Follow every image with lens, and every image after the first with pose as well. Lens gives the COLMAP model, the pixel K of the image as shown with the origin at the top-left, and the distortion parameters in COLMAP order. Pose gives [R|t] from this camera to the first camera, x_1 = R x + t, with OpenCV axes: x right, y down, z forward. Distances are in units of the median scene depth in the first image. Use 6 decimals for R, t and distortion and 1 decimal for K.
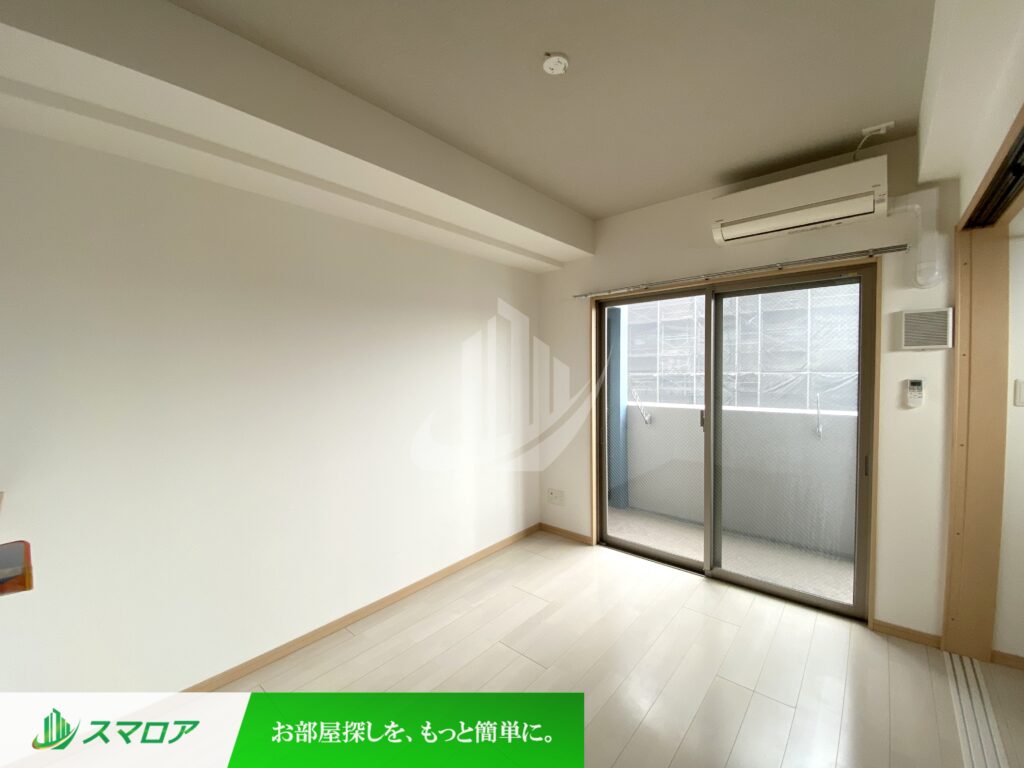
lens RADIAL K [[416.4, 0, 511.8], [0, 416.4, 385.8], [0, 0, 1]] dist [0.014848, -0.019417]
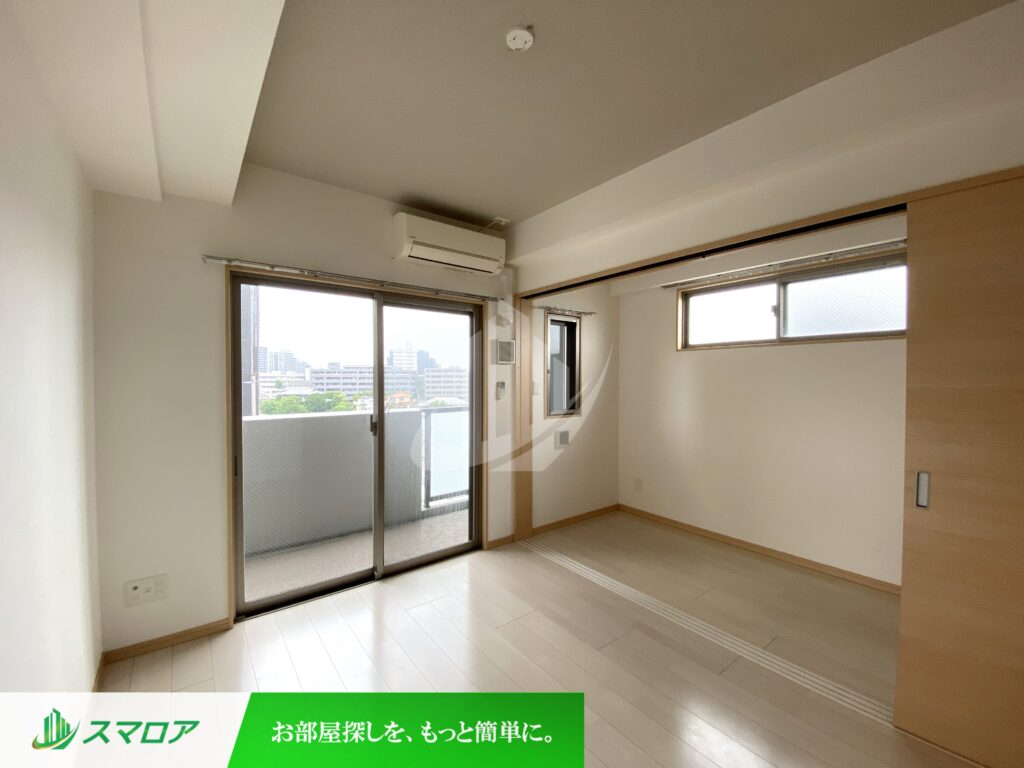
lens RADIAL K [[411.4, 0, 513.1], [0, 411.4, 386.9], [0, 0, 1]] dist [0.018819, -0.019314]
pose [[0.185591, -0.010328, 0.982573, -0.518195], [0.031670, 0.999488, 0.004524, -0.001714], [-0.982117, 0.030278, 0.185823, 0.556765]]
